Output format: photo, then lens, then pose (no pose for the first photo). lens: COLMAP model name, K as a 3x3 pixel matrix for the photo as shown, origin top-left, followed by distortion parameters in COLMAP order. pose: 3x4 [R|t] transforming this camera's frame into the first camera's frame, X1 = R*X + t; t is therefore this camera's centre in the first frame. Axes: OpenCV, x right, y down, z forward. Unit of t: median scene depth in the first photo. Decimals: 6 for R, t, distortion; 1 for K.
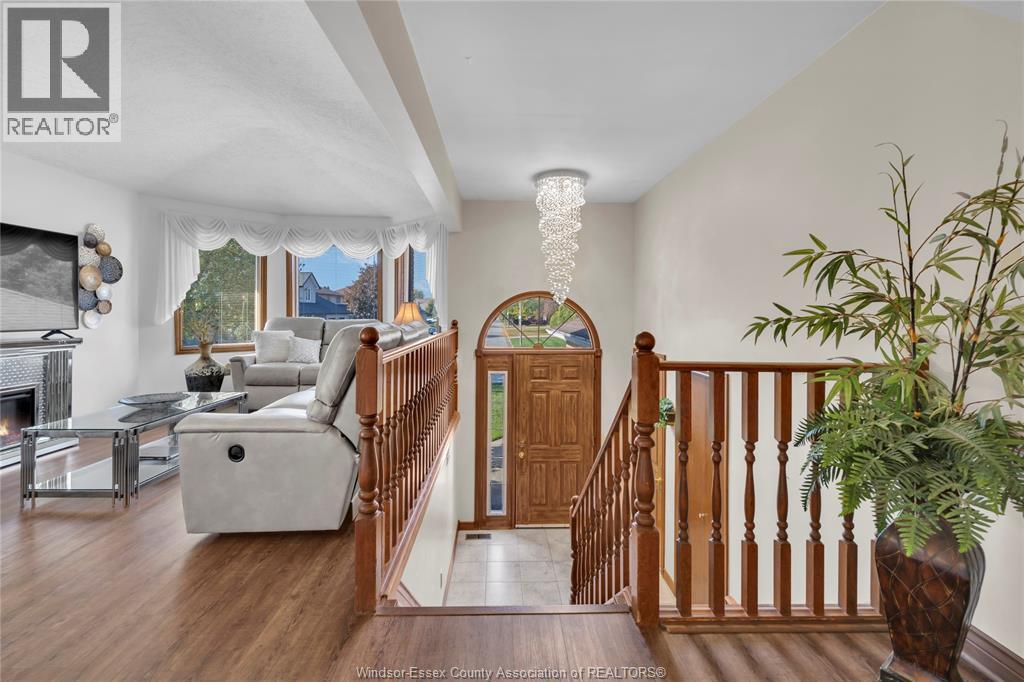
lens RADIAL K [[443.1, 0, 511.0], [0, 443.1, 311.2], [0, 0, 1]] dist [-0.000291, 0.000071]
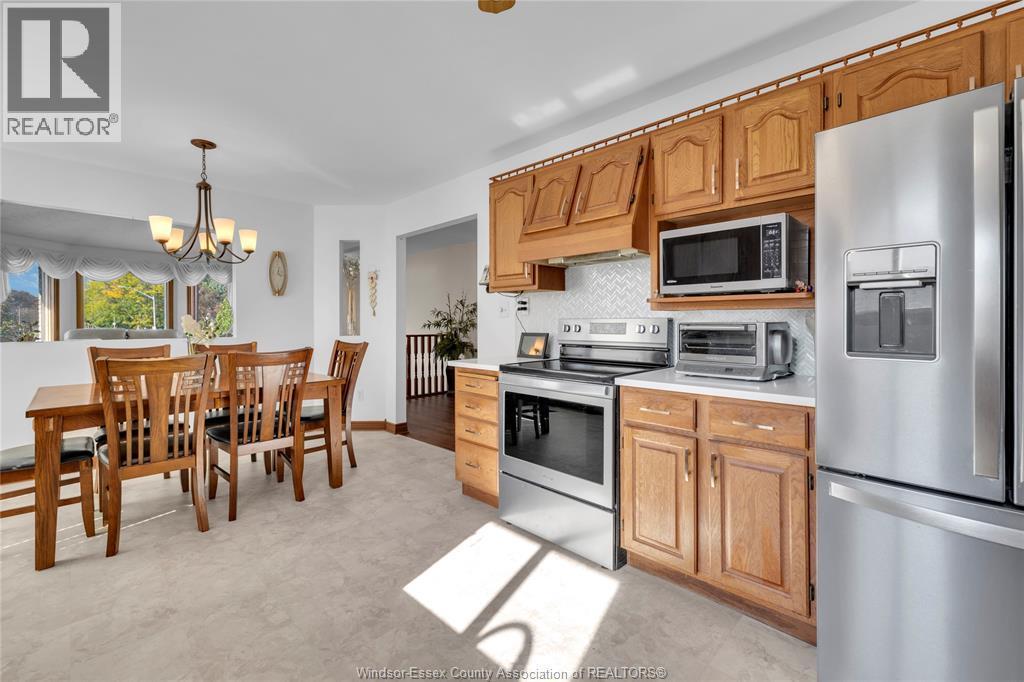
lens RADIAL K [[435.0, 0, 508.9], [0, 435.0, 322.9], [0, 0, 1]] dist [-0.000130, 0.000074]
pose [[0.728812, -0.002696, 0.684708, -0.696265], [0.002584, 0.999996, 0.001187, 0.001964], [-0.684709, 0.000904, 0.728816, -1.059457]]
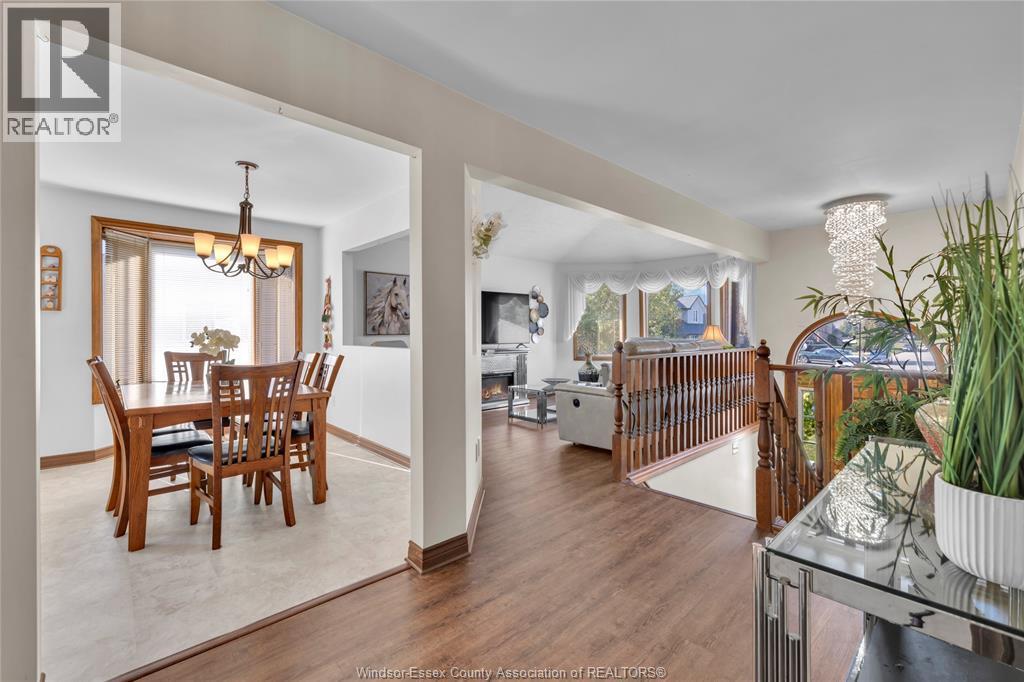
lens RADIAL K [[435.0, 0, 508.9], [0, 435.0, 322.9], [0, 0, 1]] dist [-0.000130, 0.000074]
pose [[0.662204, -0.025070, -0.748904, 0.349287], [0.009722, 0.999643, -0.024867, -0.001511], [0.749261, 0.009186, 0.662212, -0.288874]]
